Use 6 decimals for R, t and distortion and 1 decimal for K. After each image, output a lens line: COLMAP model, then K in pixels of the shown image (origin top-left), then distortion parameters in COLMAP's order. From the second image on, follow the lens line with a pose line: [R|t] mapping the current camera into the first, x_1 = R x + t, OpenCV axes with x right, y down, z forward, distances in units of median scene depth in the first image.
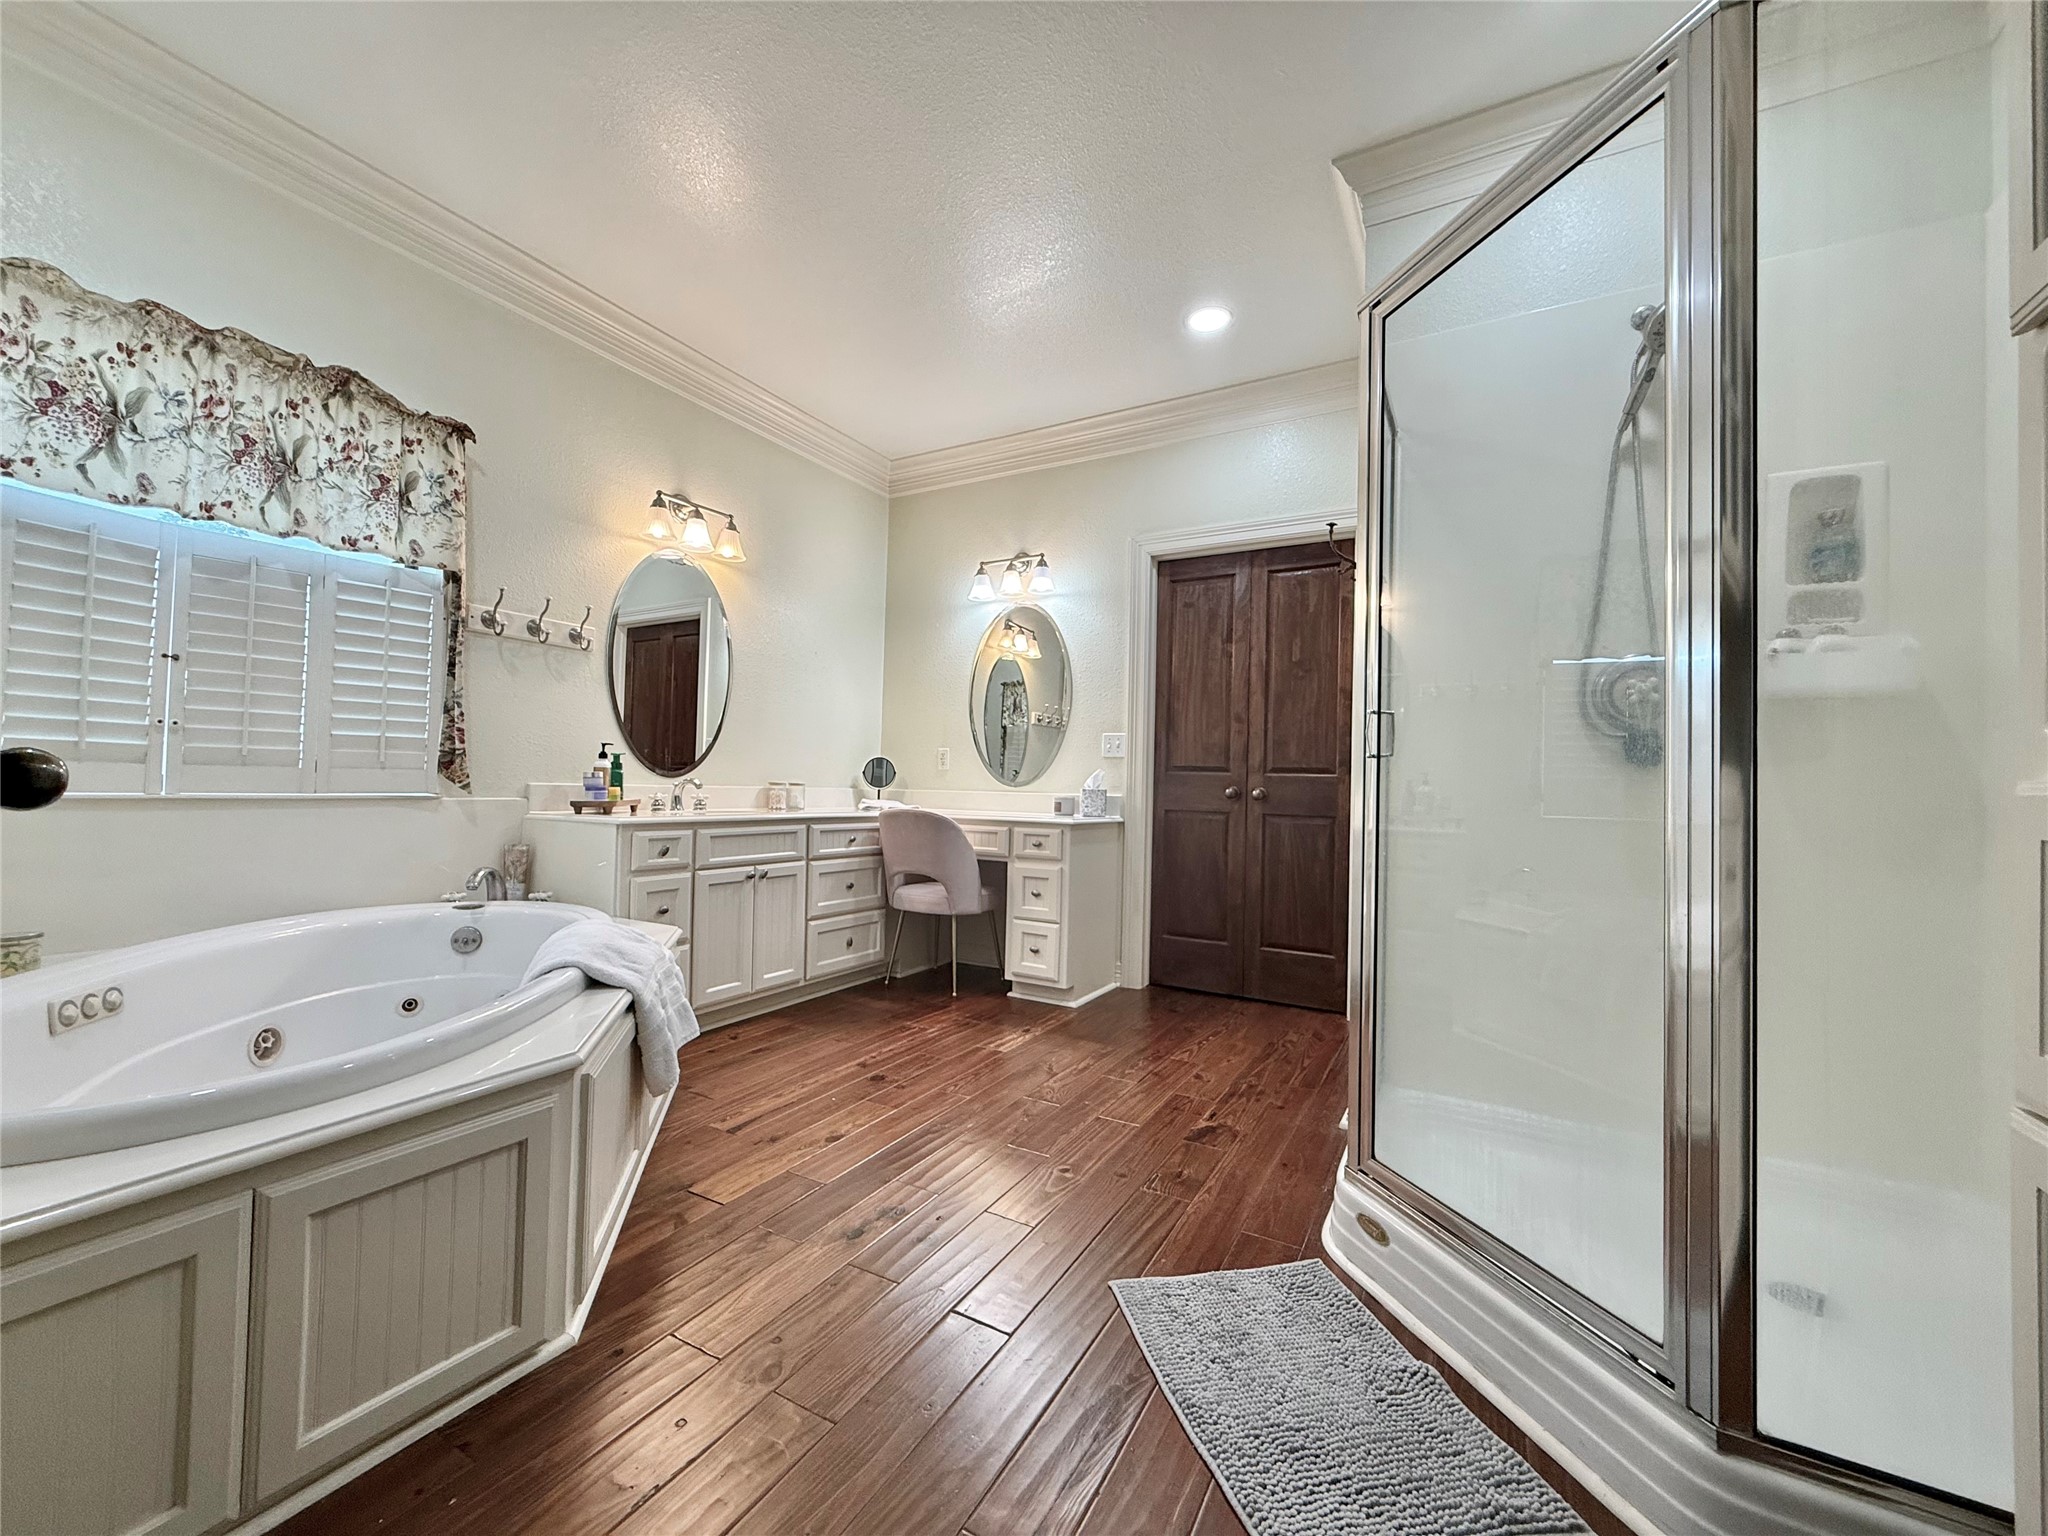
lens RADIAL K [[817.1, 0, 1017.2], [0, 817.1, 766.0], [0, 0, 1]] dist [0.000090, 0.000178]
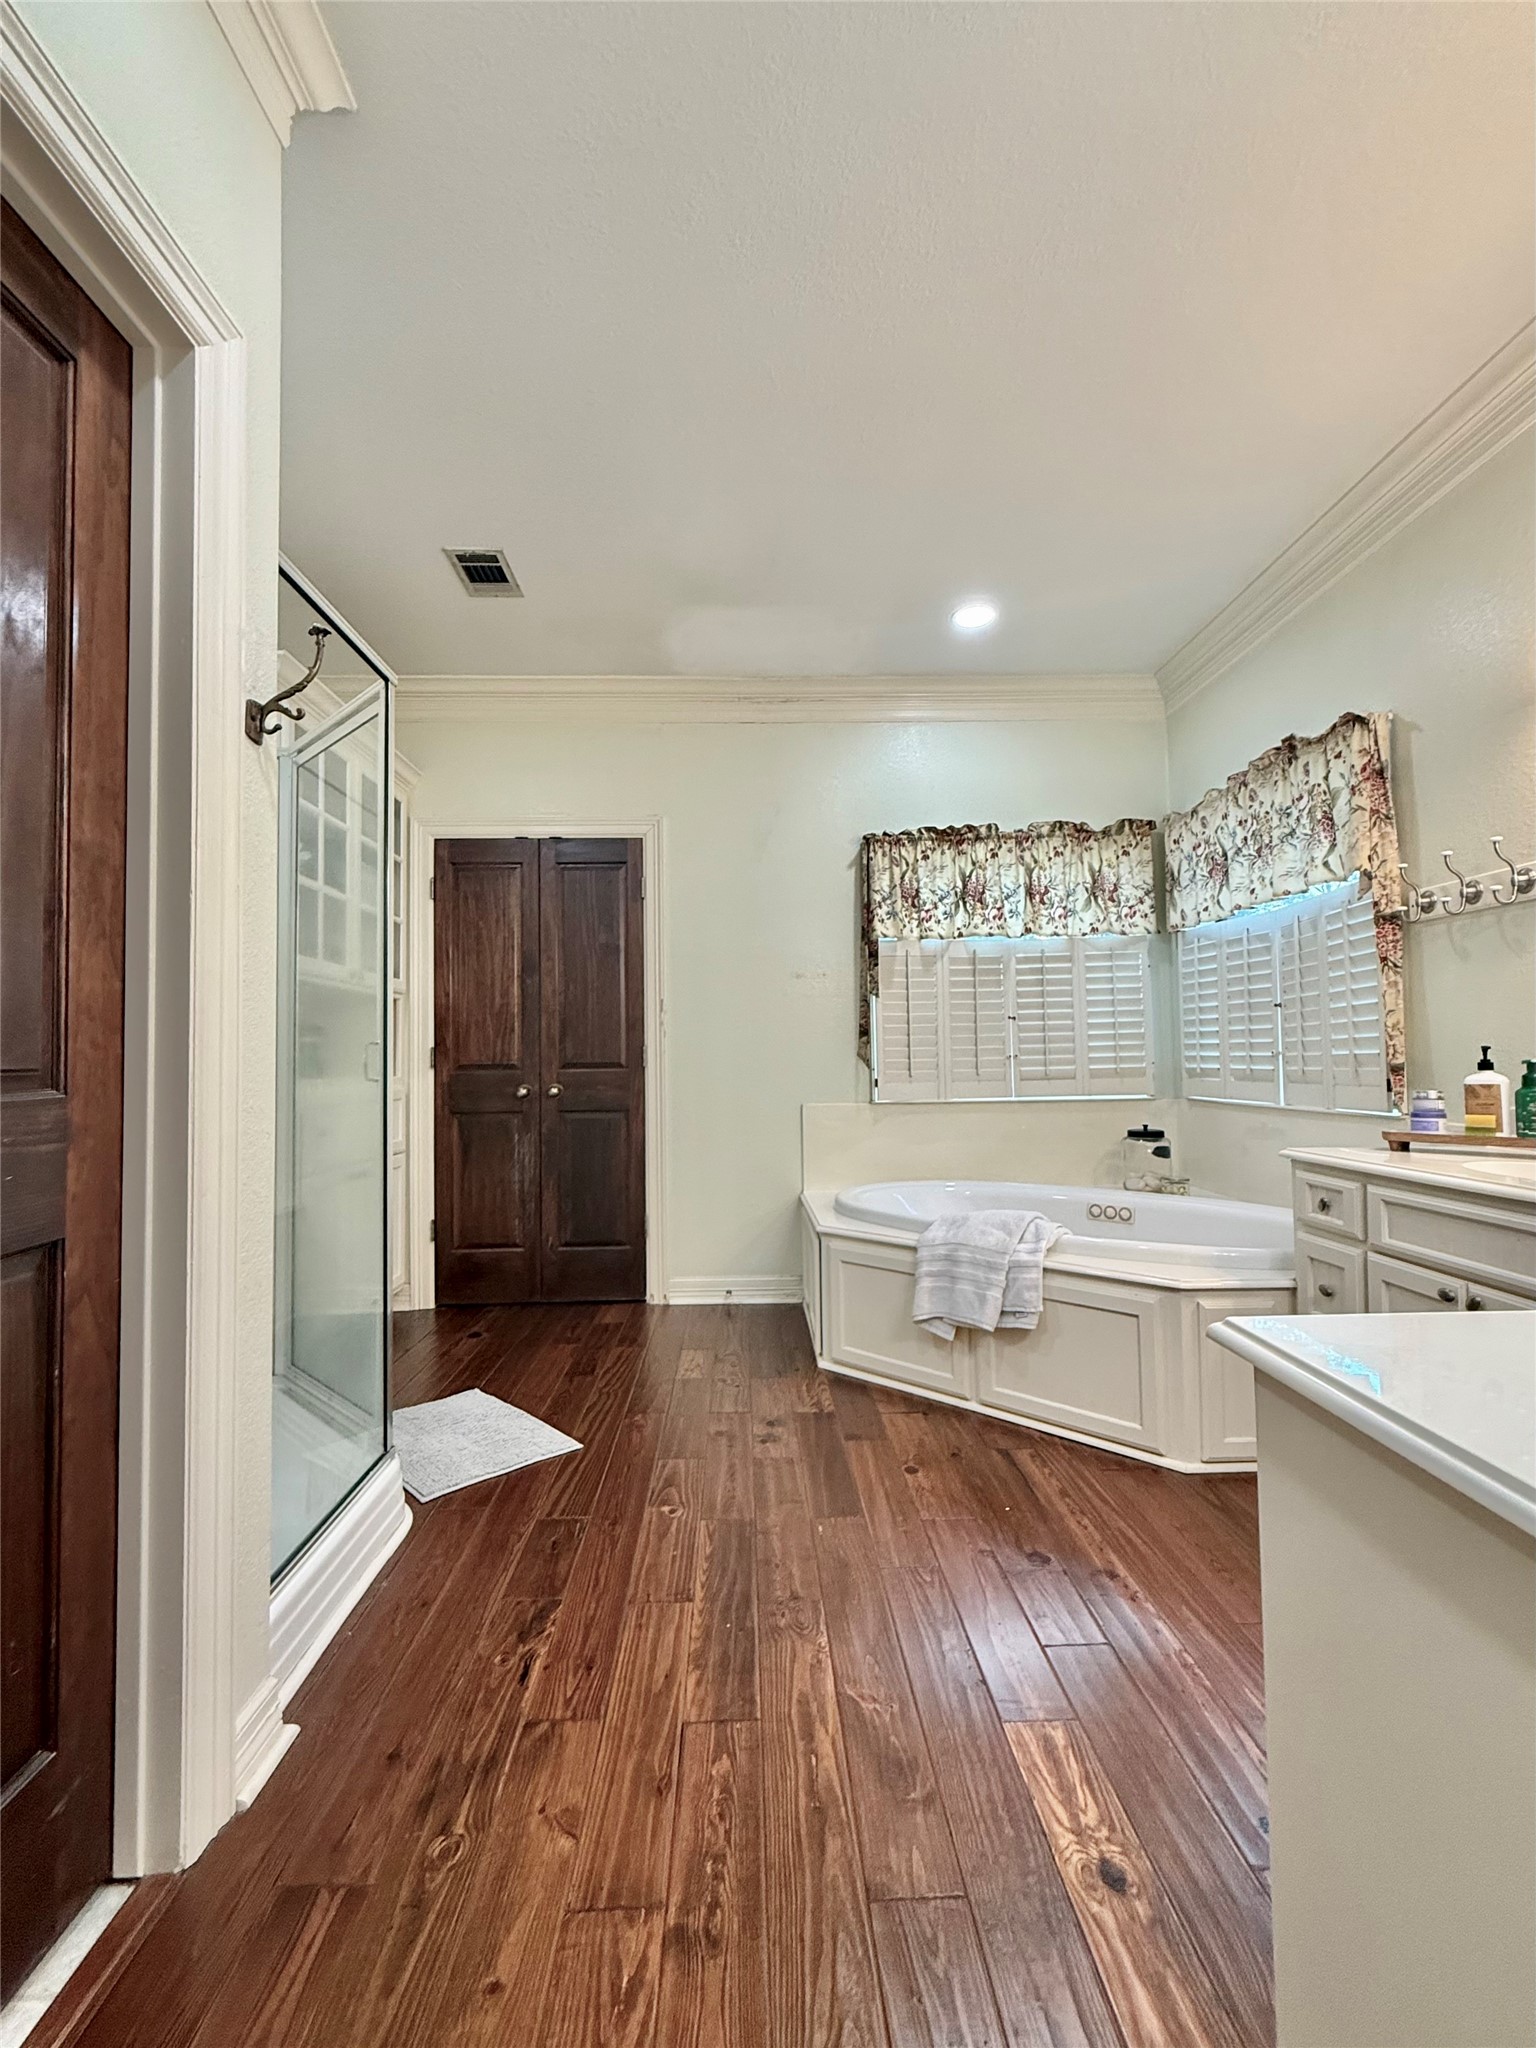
lens RADIAL K [[817.1, 0, 754.2], [0, 817.1, 1031.5], [0, 0, 1]] dist [0.000090, 0.000178]
pose [[-0.851820, -0.031483, -0.522888, 0.381831], [0.006641, 0.997463, -0.070876, 0.003058], [0.523793, -0.063846, -0.849449, 1.463959]]
